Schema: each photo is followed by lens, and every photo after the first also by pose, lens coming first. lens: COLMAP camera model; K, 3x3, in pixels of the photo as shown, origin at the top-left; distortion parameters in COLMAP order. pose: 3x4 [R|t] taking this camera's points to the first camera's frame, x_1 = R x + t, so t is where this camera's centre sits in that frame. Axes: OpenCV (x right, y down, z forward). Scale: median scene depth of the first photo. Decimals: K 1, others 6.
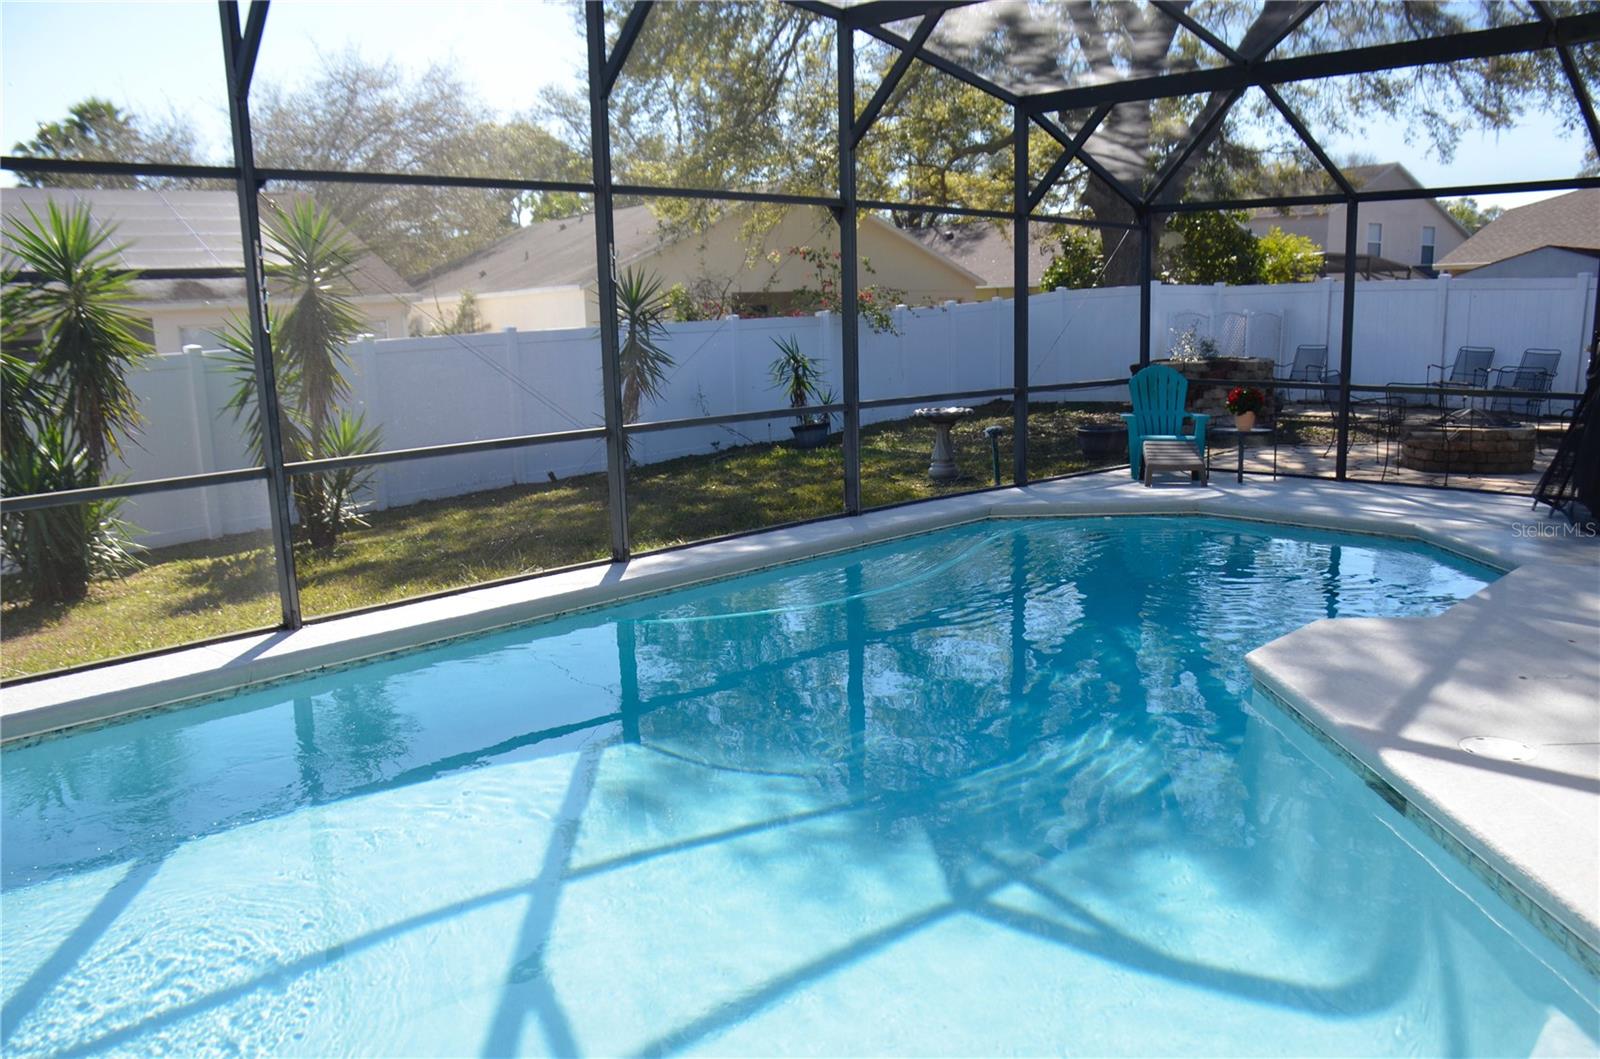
lens RADIAL K [[1240.6, 0, 804.9], [0, 1240.6, 609.3], [0, 0, 1]] dist [-0.165223, 0.117541]
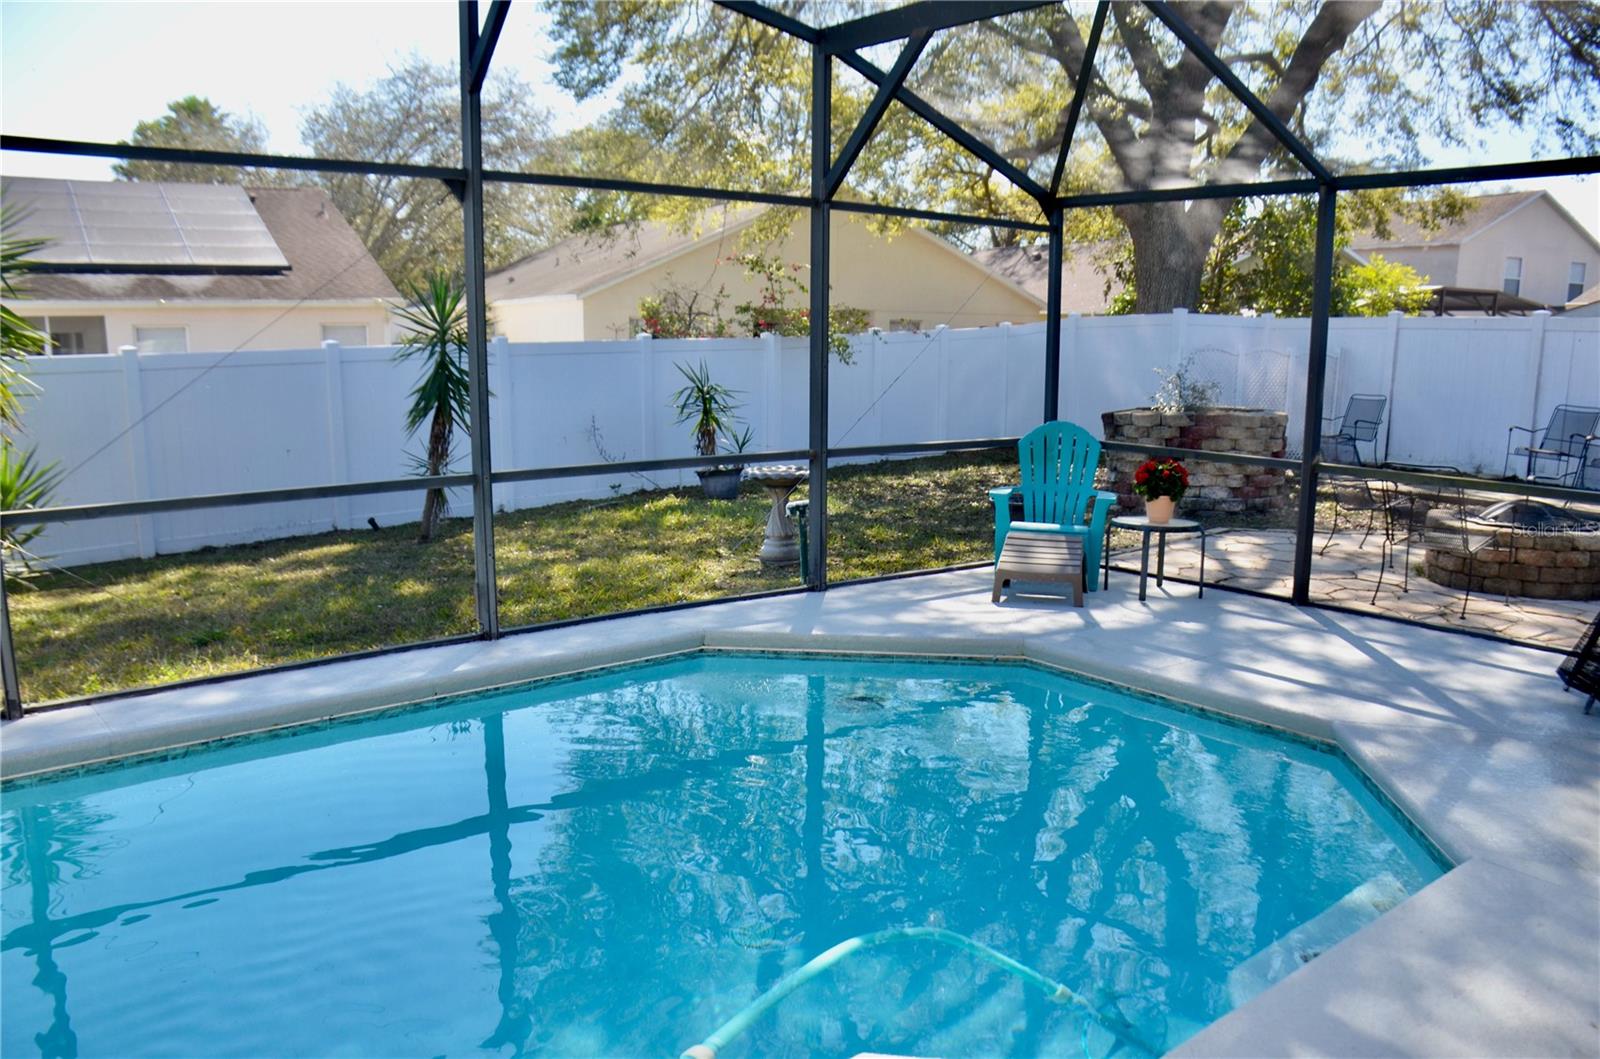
lens RADIAL K [[1240.6, 0, 804.9], [0, 1240.6, 609.3], [0, 0, 1]] dist [-0.165223, 0.117541]
pose [[0.993335, 0.056337, -0.100559, 0.095190], [-0.057798, 0.998260, -0.011671, -0.032015], [0.099726, 0.017405, 0.994863, 0.118969]]
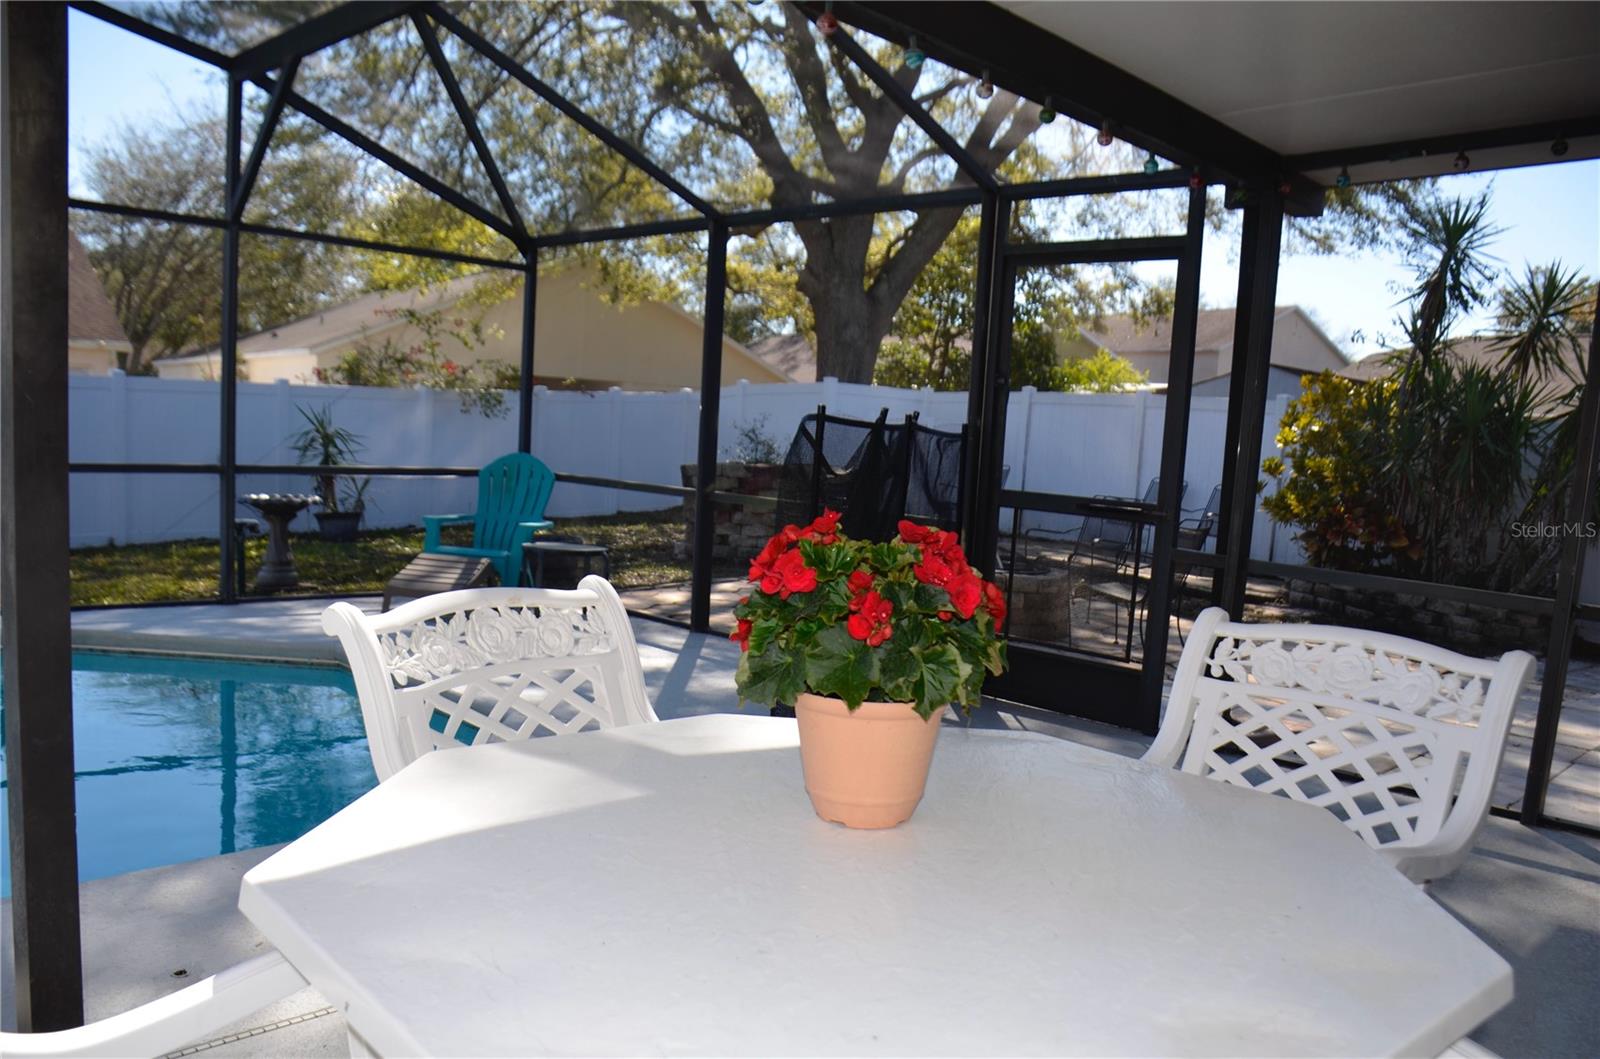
lens RADIAL K [[1240.6, 0, 804.9], [0, 1240.6, 609.3], [0, 0, 1]] dist [-0.165223, 0.117541]
pose [[0.996172, 0.083971, 0.024278, 0.191430], [-0.081469, 0.992584, -0.090221, -0.024777], [-0.031674, 0.087898, 0.995626, 0.121084]]
